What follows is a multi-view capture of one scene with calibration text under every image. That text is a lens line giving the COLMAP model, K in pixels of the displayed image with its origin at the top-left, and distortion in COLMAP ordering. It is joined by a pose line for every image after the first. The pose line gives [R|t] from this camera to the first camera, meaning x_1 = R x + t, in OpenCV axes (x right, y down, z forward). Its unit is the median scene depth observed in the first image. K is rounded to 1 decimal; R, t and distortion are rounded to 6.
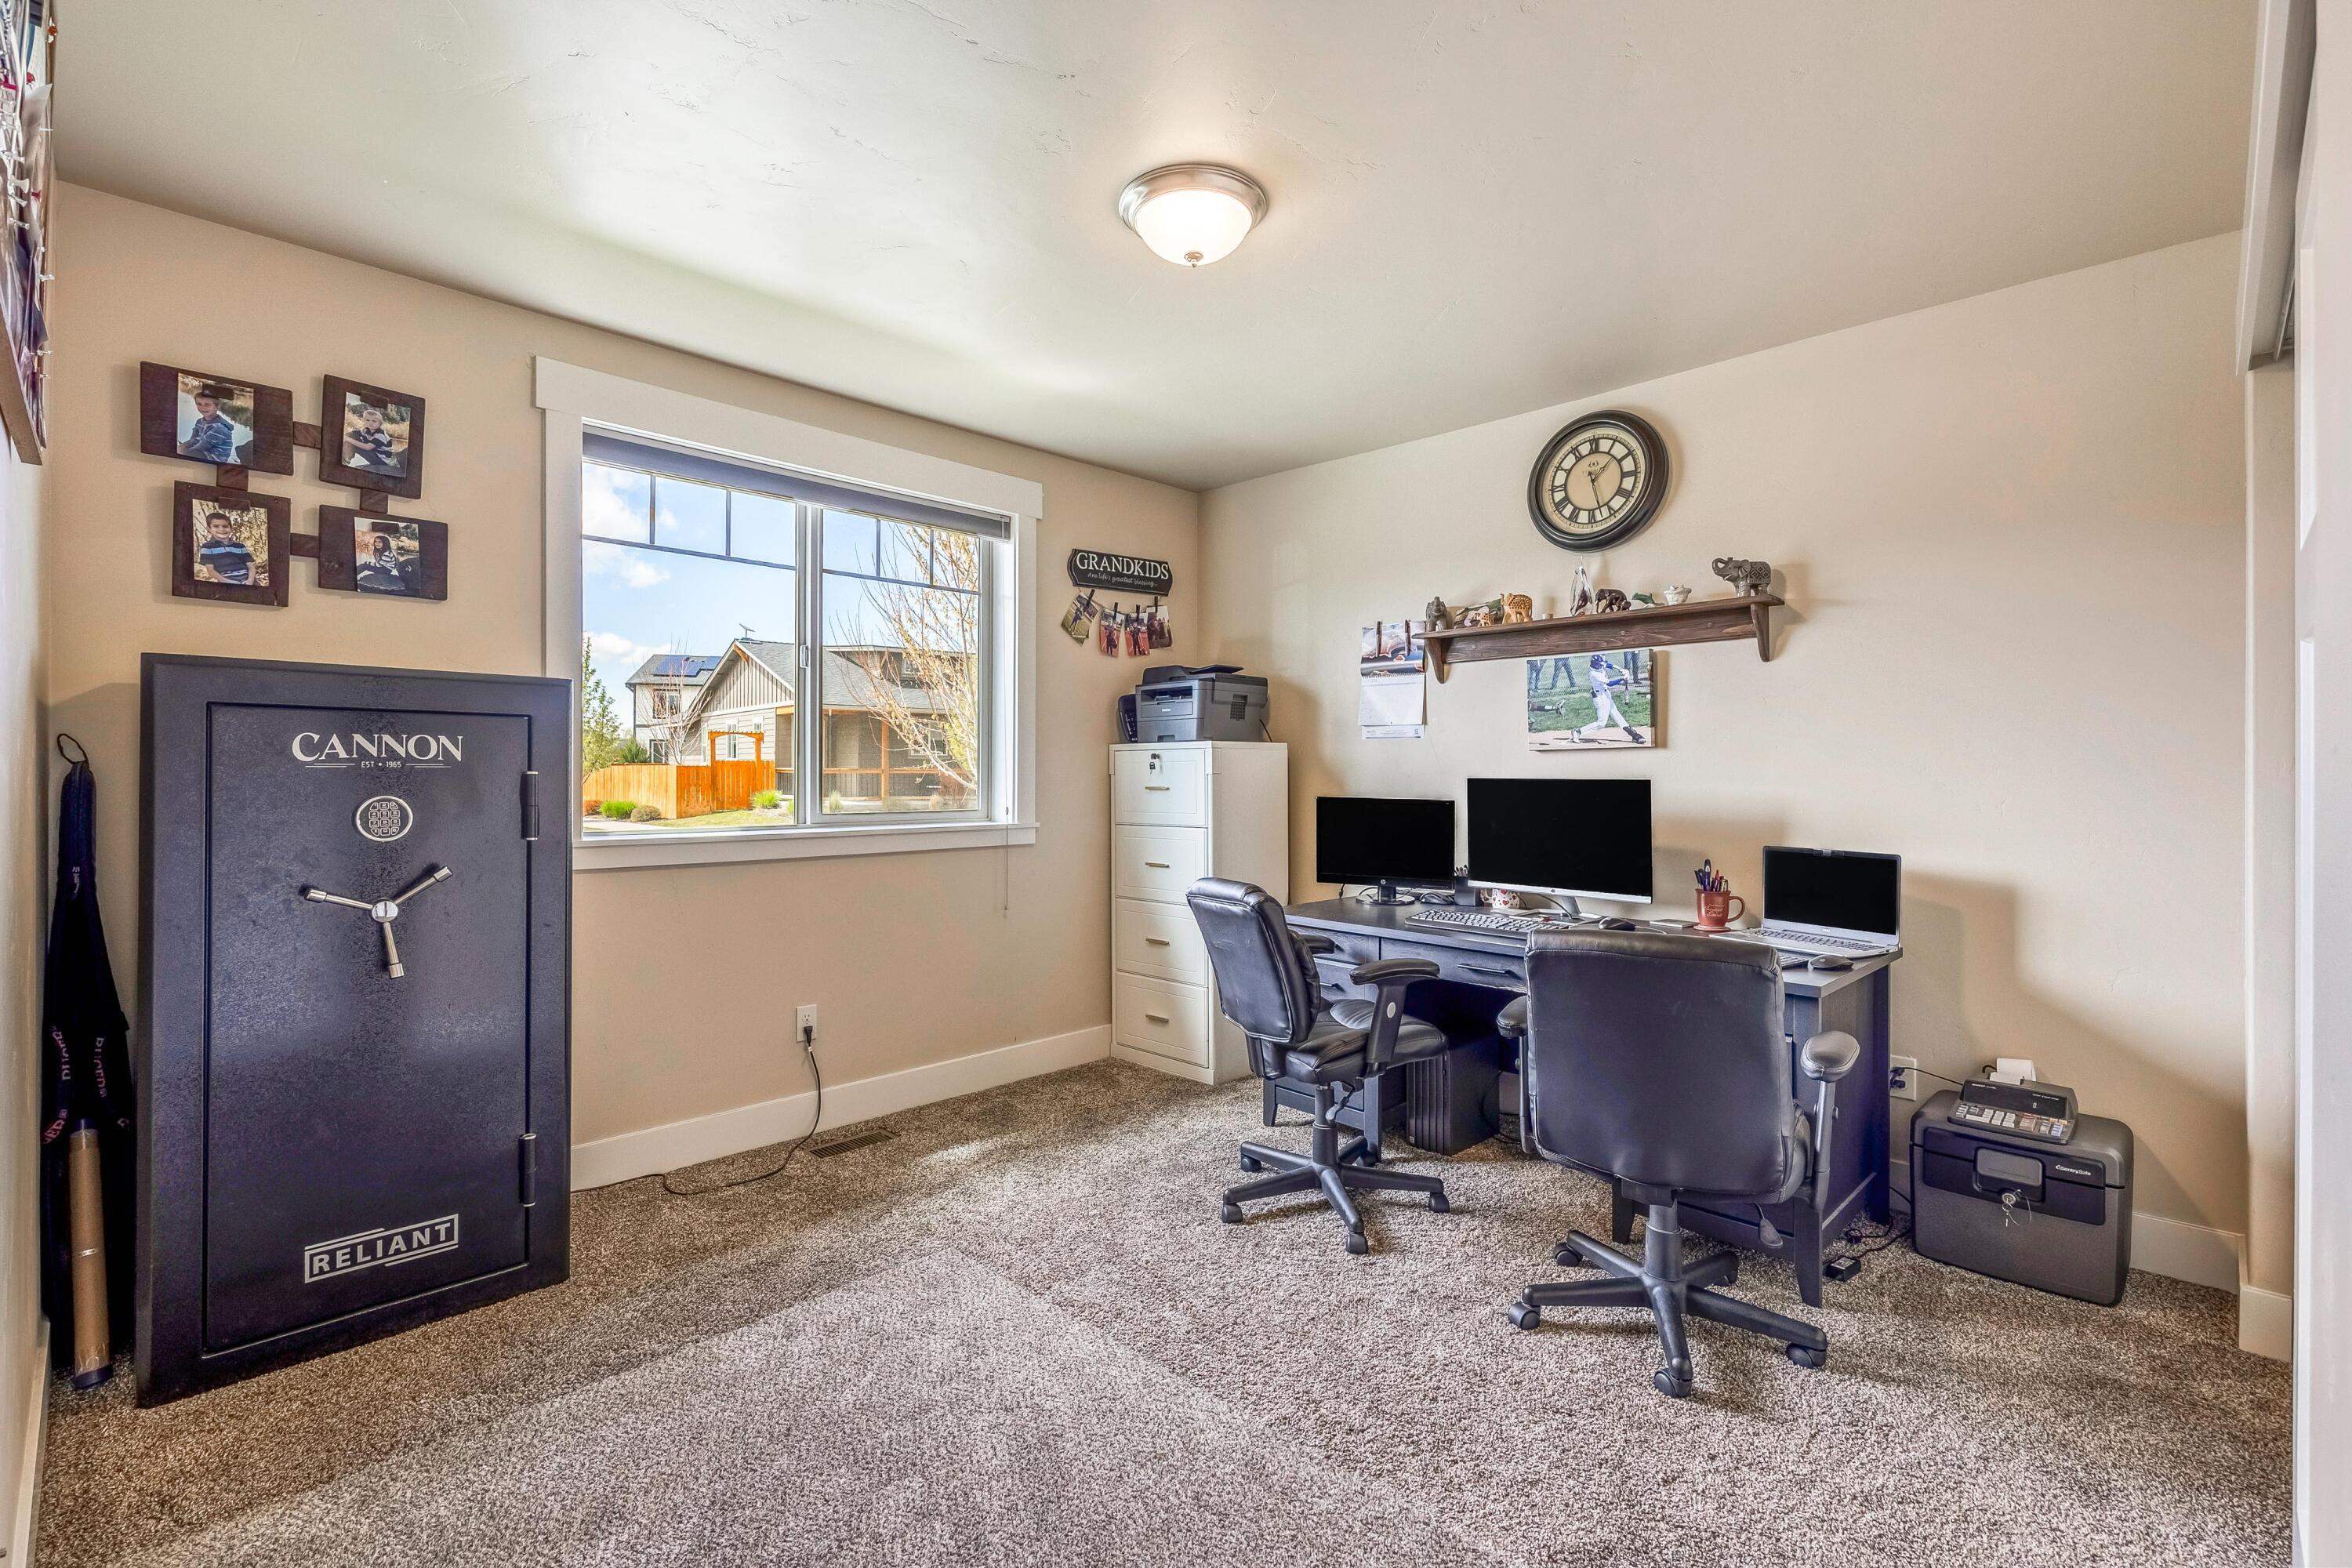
lens RADIAL K [[1052.6, 0, 1183.3], [0, 1052.6, 789.9], [0, 0, 1]] dist [0.022434, -0.008526]
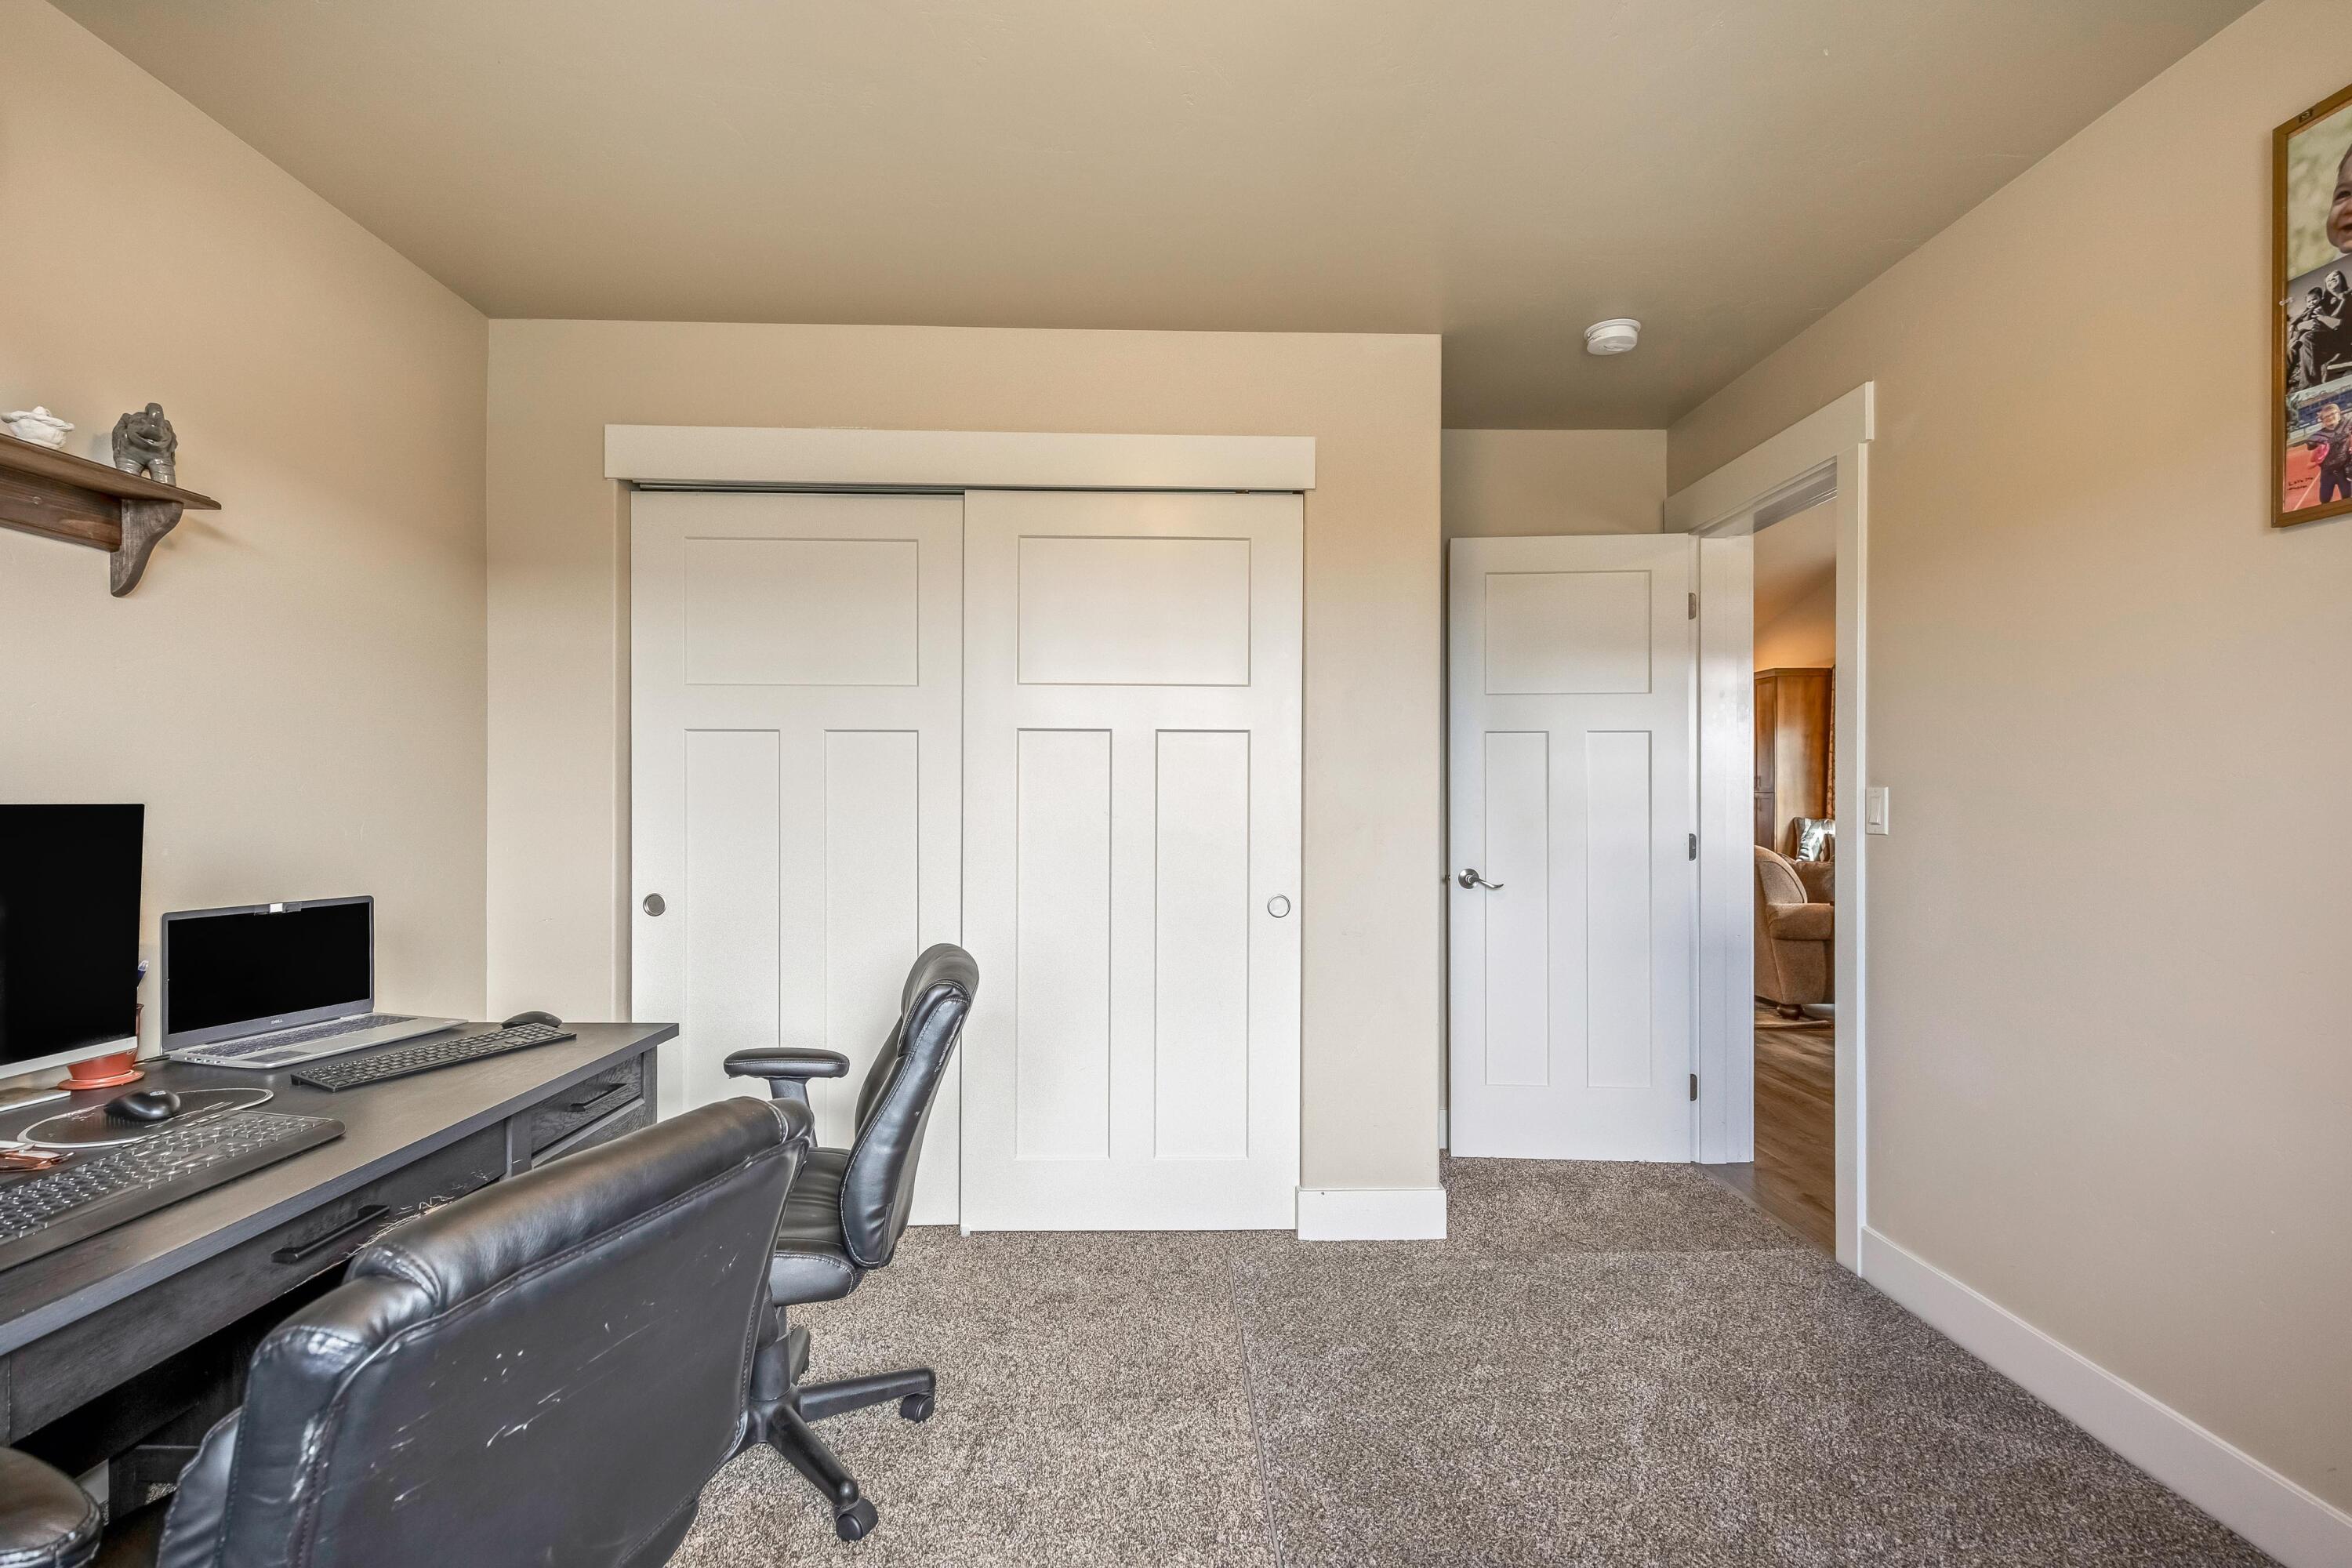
lens RADIAL K [[1052.6, 0, 1183.3], [0, 1052.6, 789.9], [0, 0, 1]] dist [0.022434, -0.008526]
pose [[-0.717986, 0.000811, 0.696057, -0.278442], [-0.000193, 0.999999, -0.001364, -0.014803], [-0.696057, -0.001114, -0.717985, 1.041749]]
